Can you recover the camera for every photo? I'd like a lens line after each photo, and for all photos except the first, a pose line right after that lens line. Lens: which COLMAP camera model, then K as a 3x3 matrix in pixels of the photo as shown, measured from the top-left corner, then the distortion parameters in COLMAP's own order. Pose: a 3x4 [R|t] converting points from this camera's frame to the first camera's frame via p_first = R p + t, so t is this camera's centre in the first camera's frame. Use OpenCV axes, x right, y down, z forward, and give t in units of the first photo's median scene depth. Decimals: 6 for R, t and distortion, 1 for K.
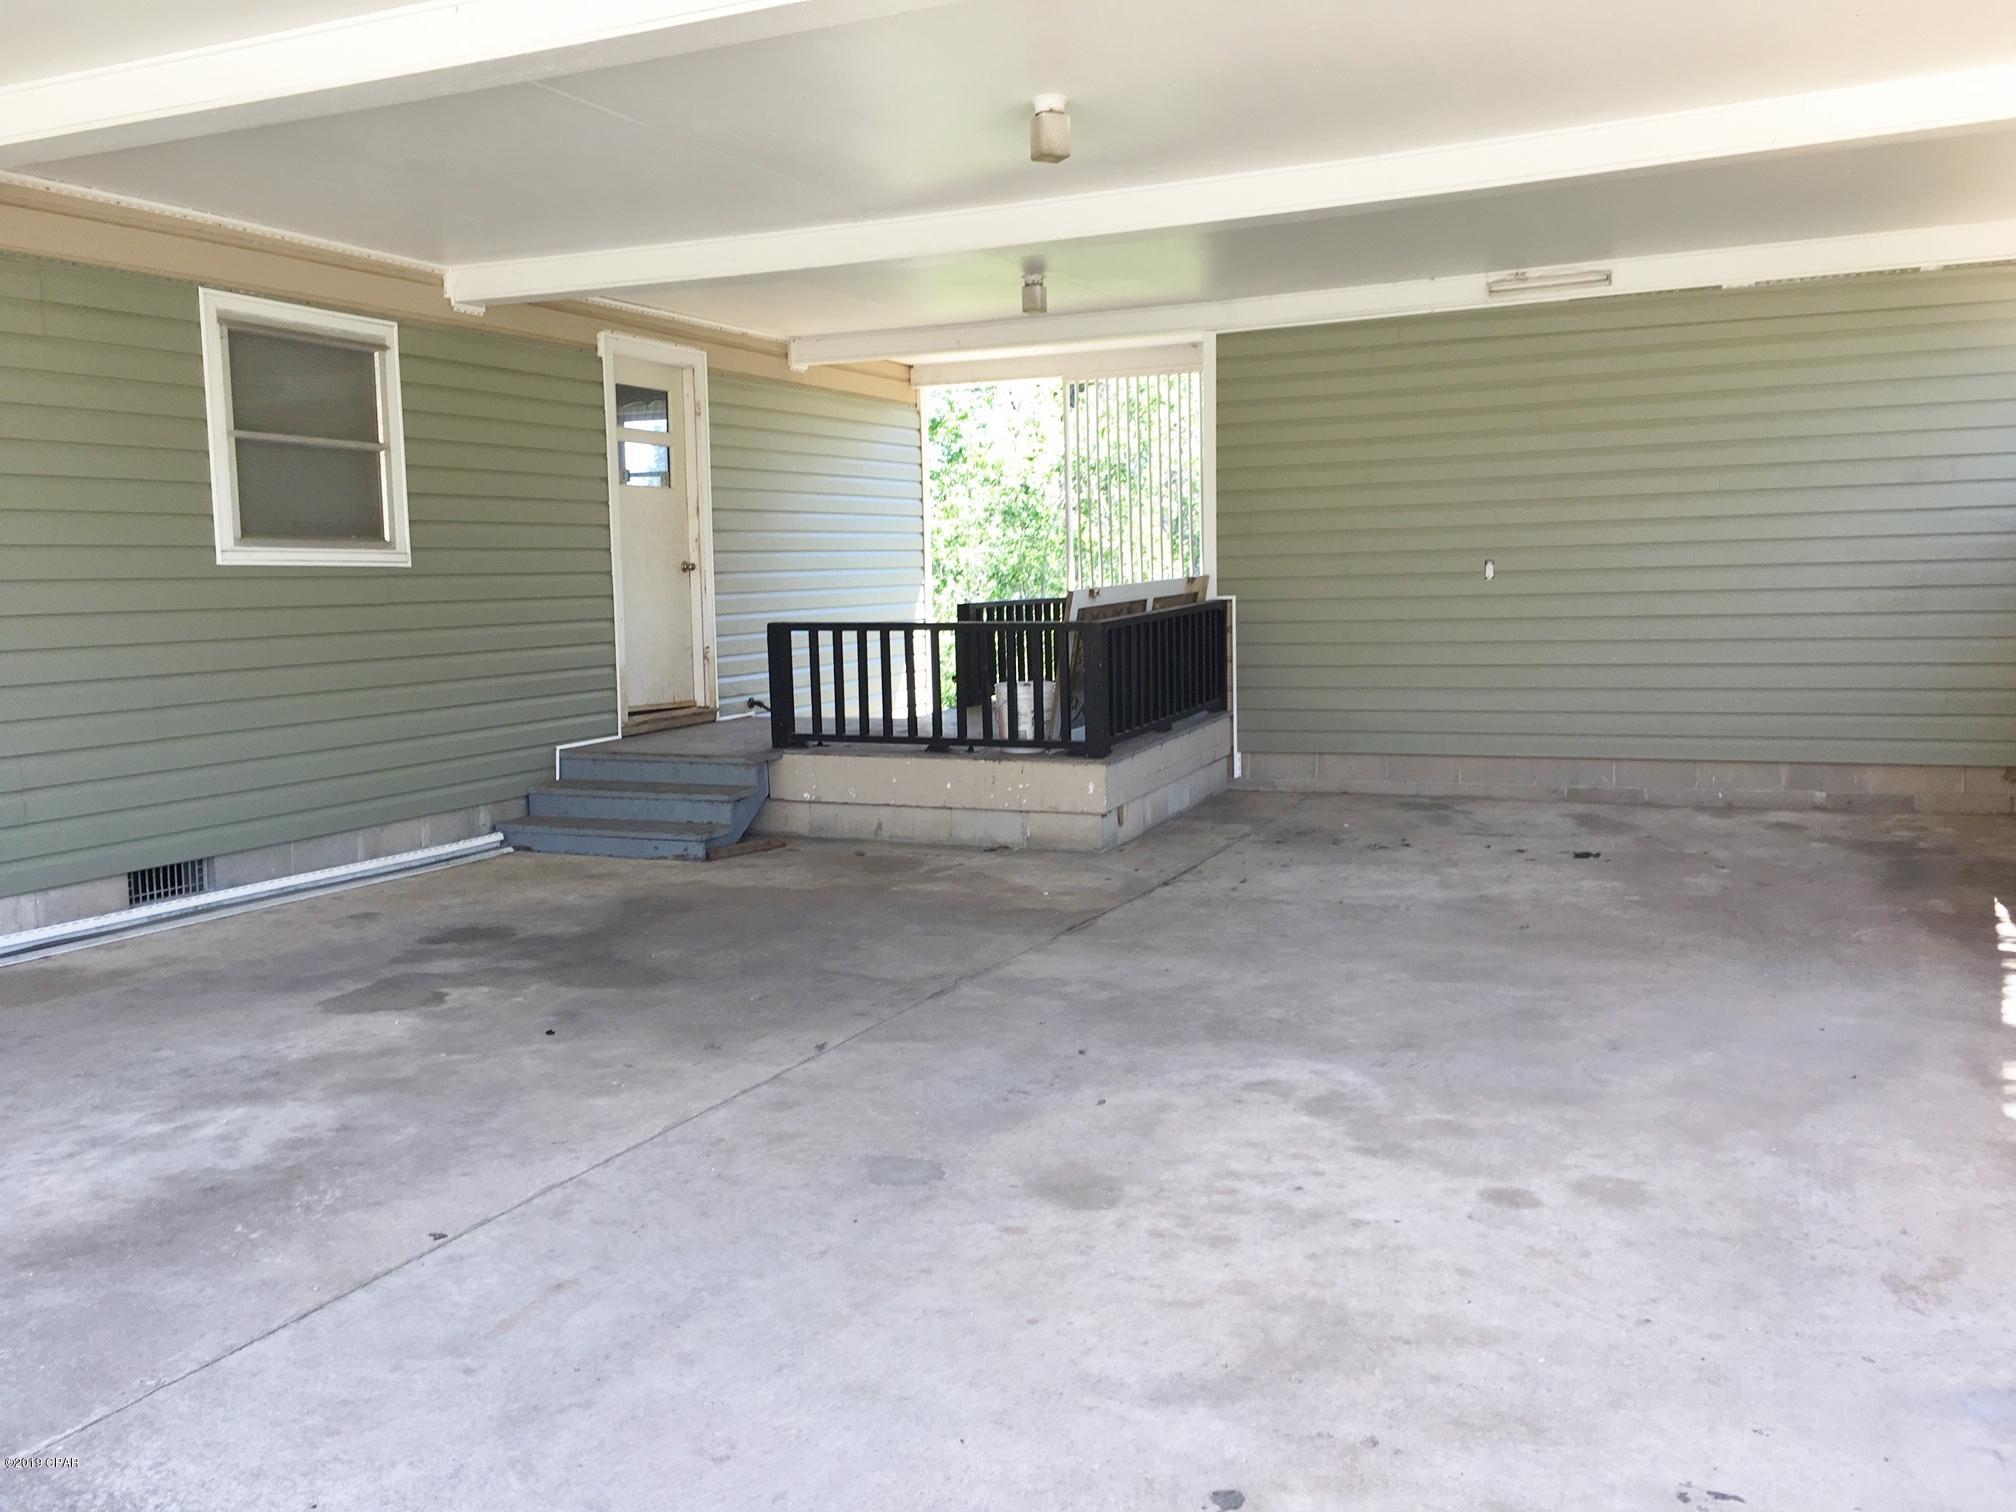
lens RADIAL K [[1716.8, 0, 1014.7], [0, 1716.8, 773.2], [0, 0, 1]] dist [0.083543, -0.116130]
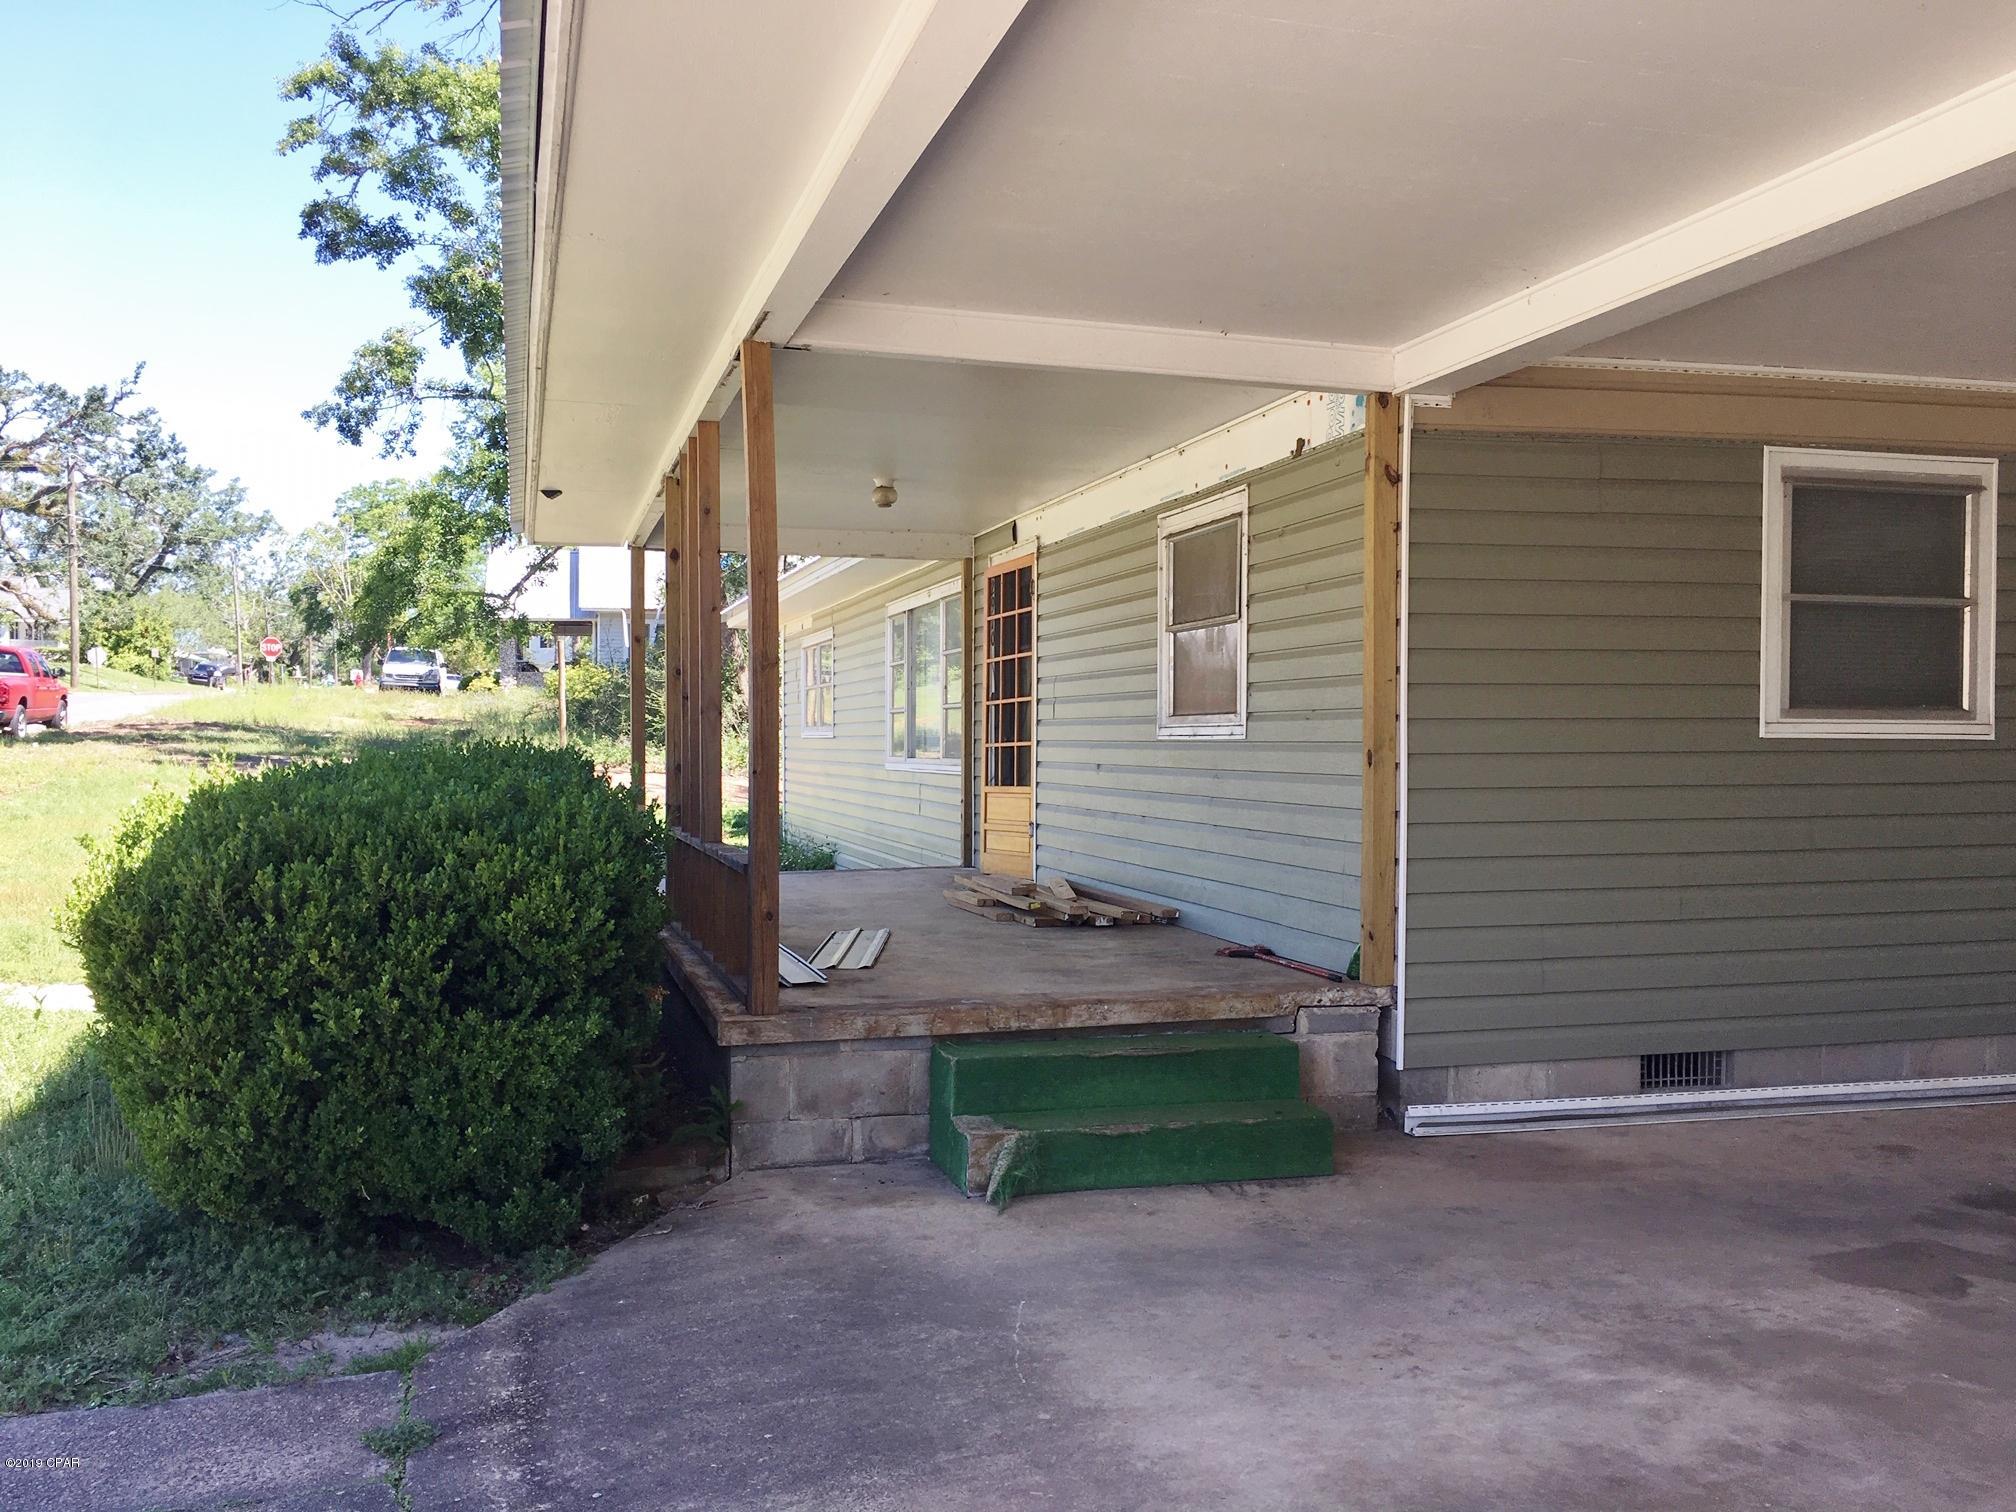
lens RADIAL K [[1716.8, 0, 1009.9], [0, 1716.8, 749.9], [0, 0, 1]] dist [0.083543, -0.116130]
pose [[0.642304, 0.023036, -0.766104, -0.004740], [-0.100568, 0.993439, -0.054445, -0.024304], [0.759824, 0.112016, 0.640407, 0.110967]]
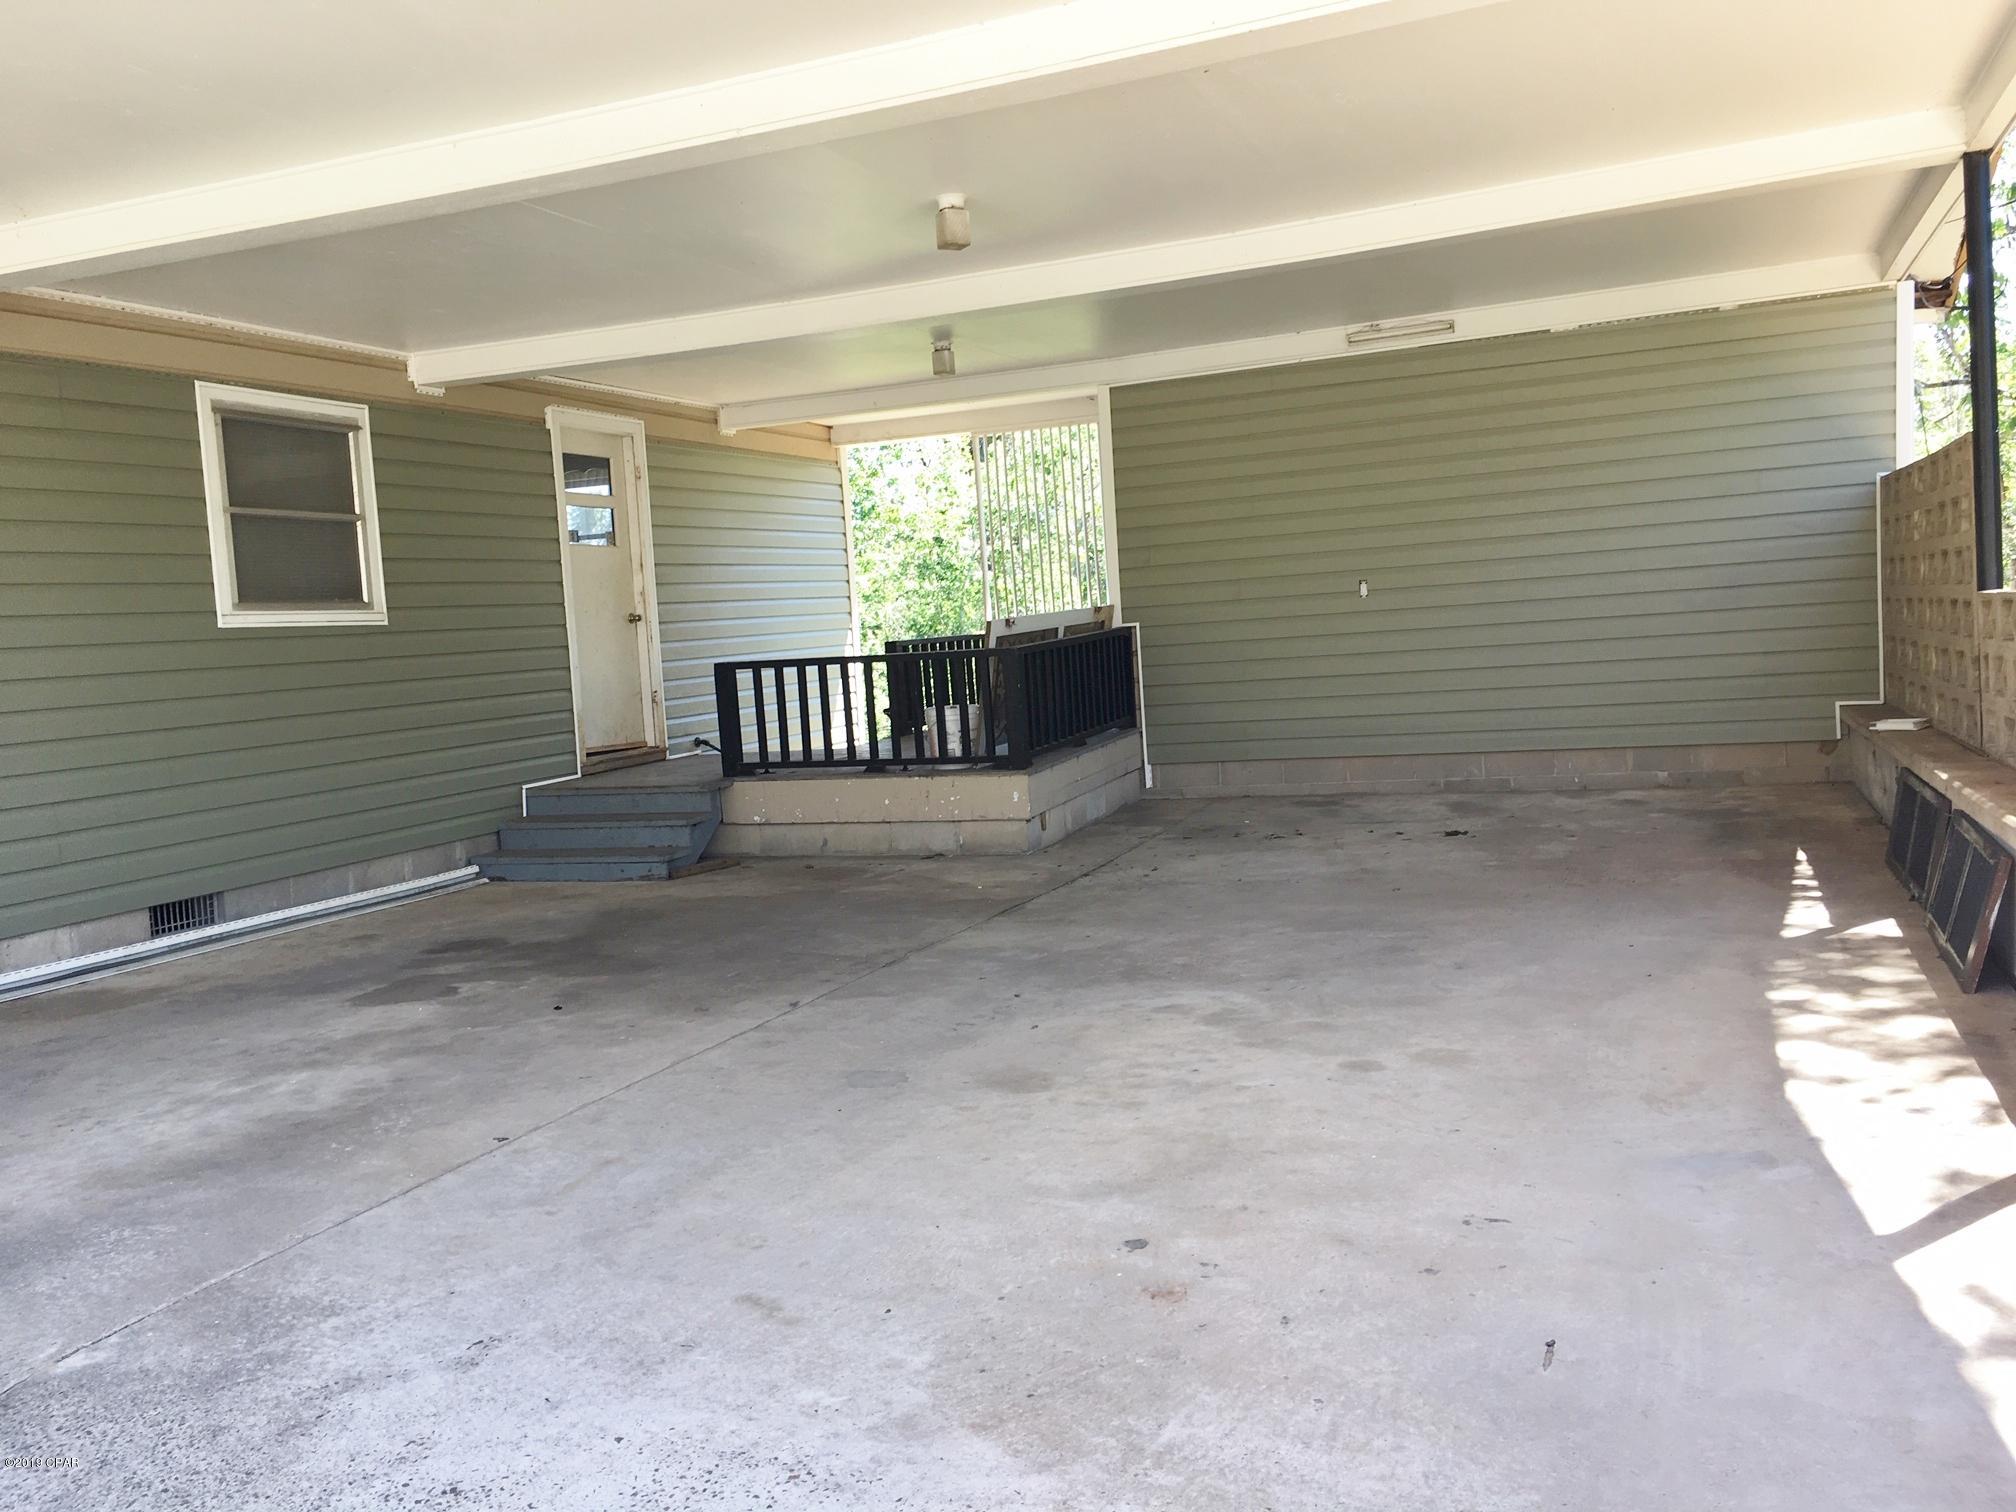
lens RADIAL K [[1716.8, 0, 1010.8], [0, 1716.8, 763.9], [0, 0, 1]] dist [0.083543, -0.116130]
pose [[0.998028, -0.046537, 0.042128, -0.005631], [0.048024, 0.998233, -0.035004, 0.033152], [-0.040425, 0.036958, 0.998499, -0.137560]]
